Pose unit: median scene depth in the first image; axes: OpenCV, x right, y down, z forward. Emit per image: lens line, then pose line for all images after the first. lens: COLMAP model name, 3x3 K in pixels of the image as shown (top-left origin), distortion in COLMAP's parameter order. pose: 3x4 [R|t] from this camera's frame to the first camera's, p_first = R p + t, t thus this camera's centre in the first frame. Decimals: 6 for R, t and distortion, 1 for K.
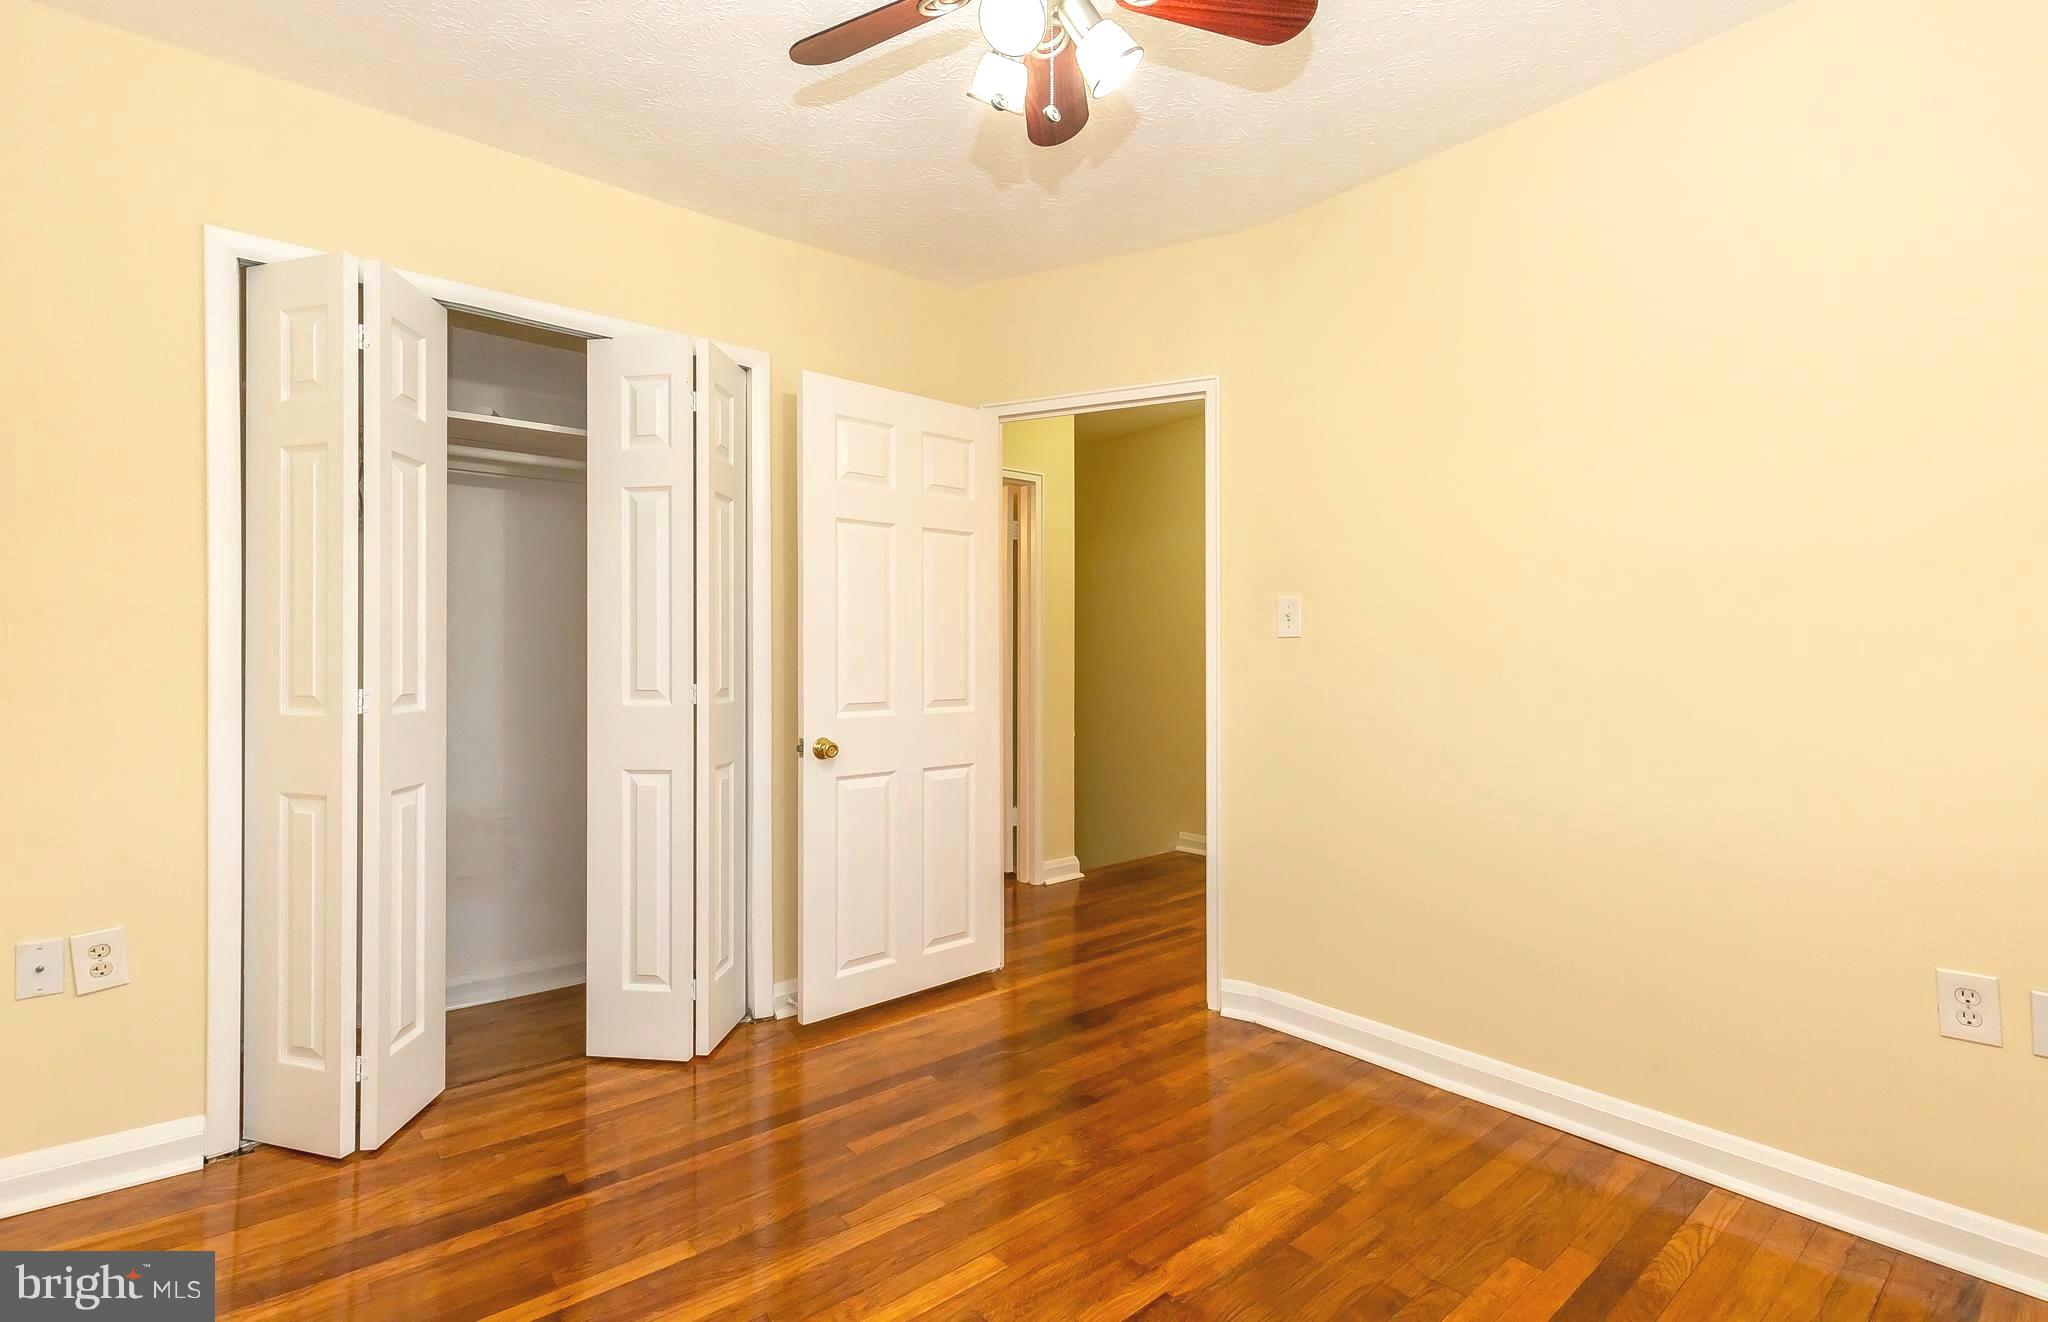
lens RADIAL K [[913.2, 0, 1022.6], [0, 913.2, 645.4], [0, 0, 1]] dist [0.001049, 0.000056]
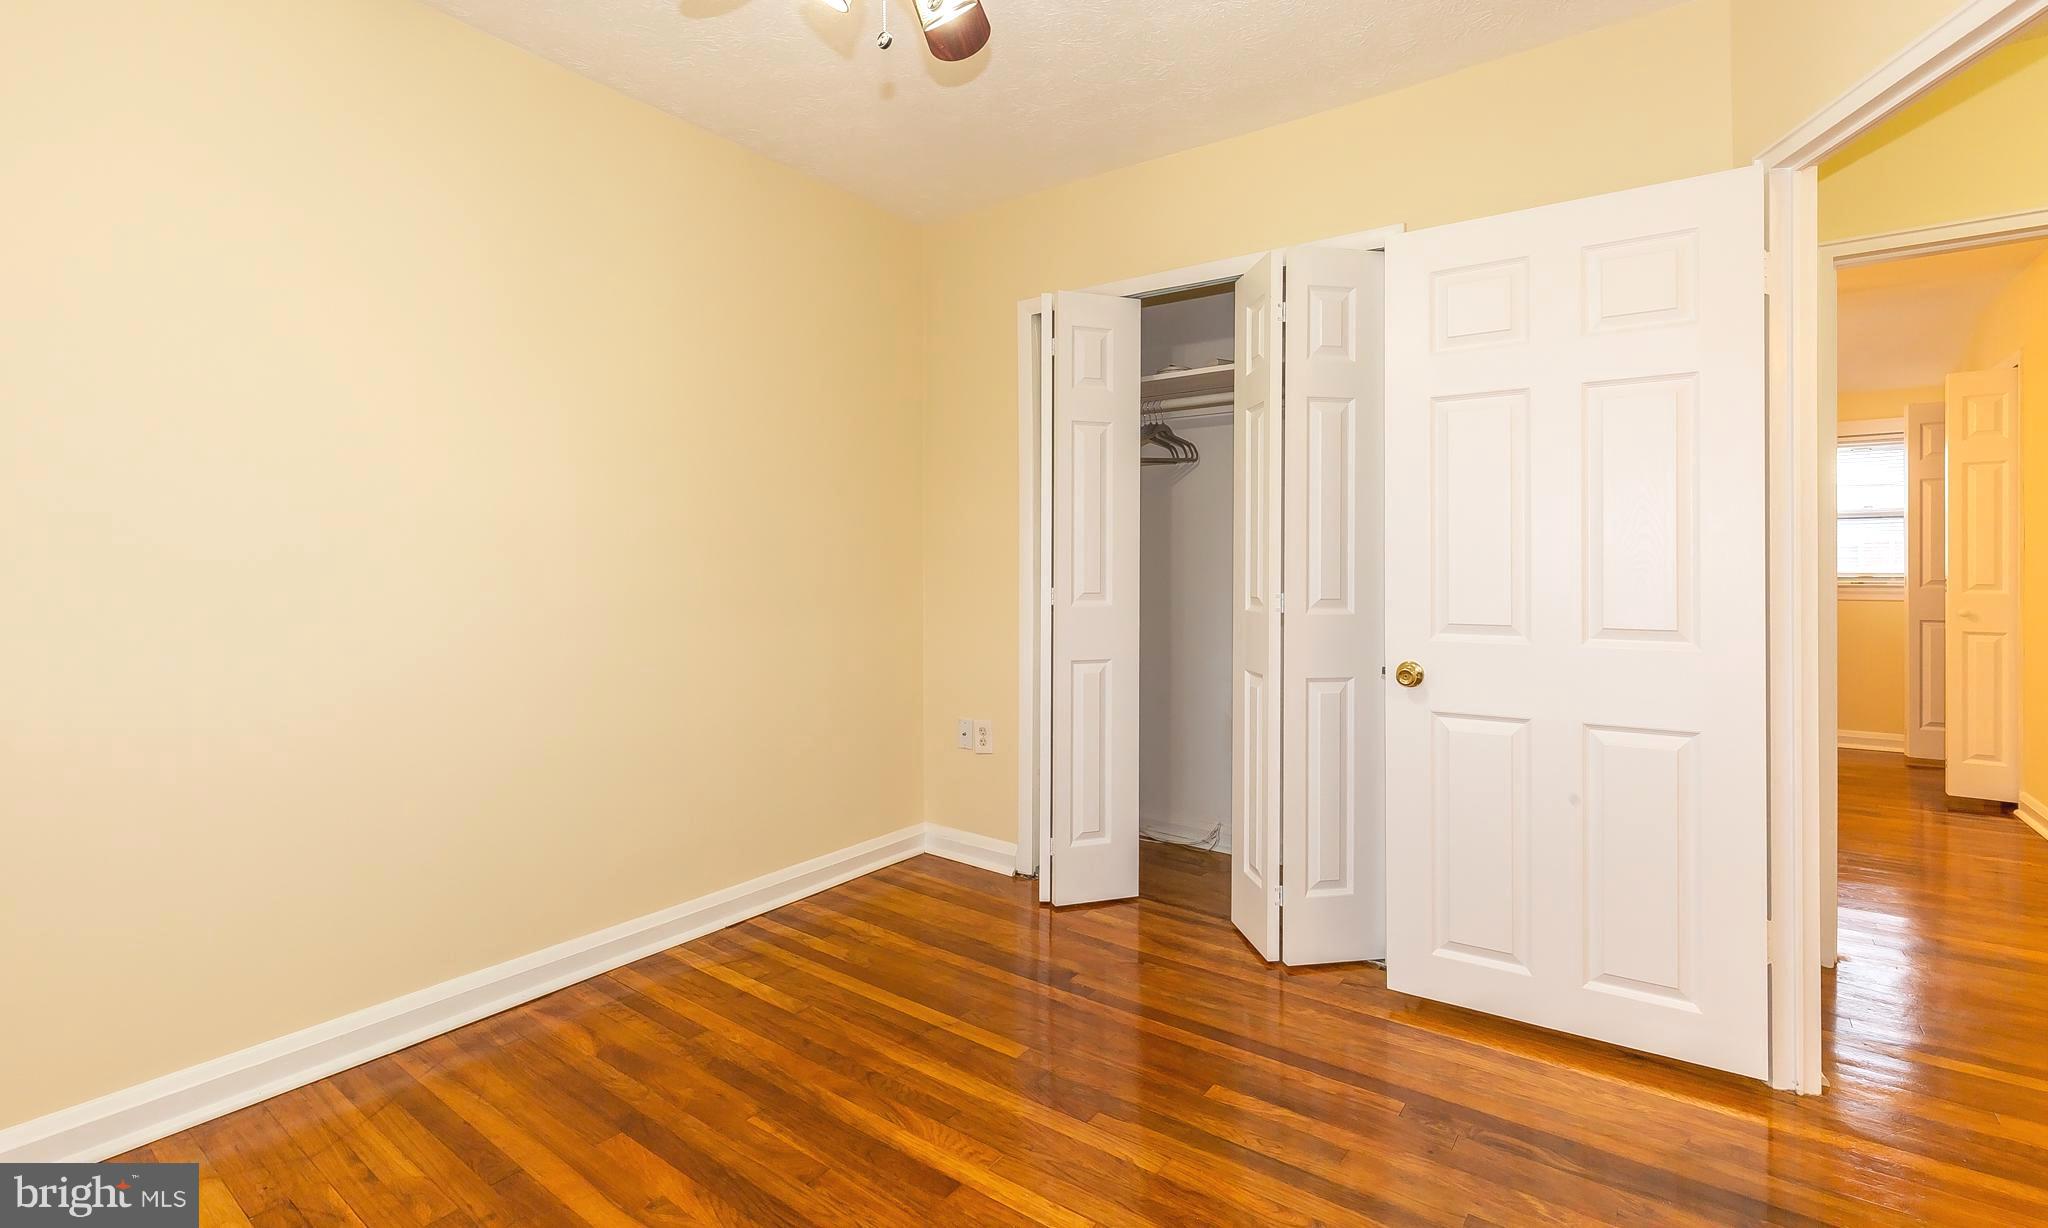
lens RADIAL K [[915.1, 0, 1026.6], [0, 915.1, 555.8], [0, 0, 1]] dist [-0.001335, -0.000142]
pose [[0.255602, -0.013538, -0.966687, 0.593690], [0.007815, 0.999898, -0.011937, 0.012595], [0.966751, -0.004504, 0.255682, 0.509463]]
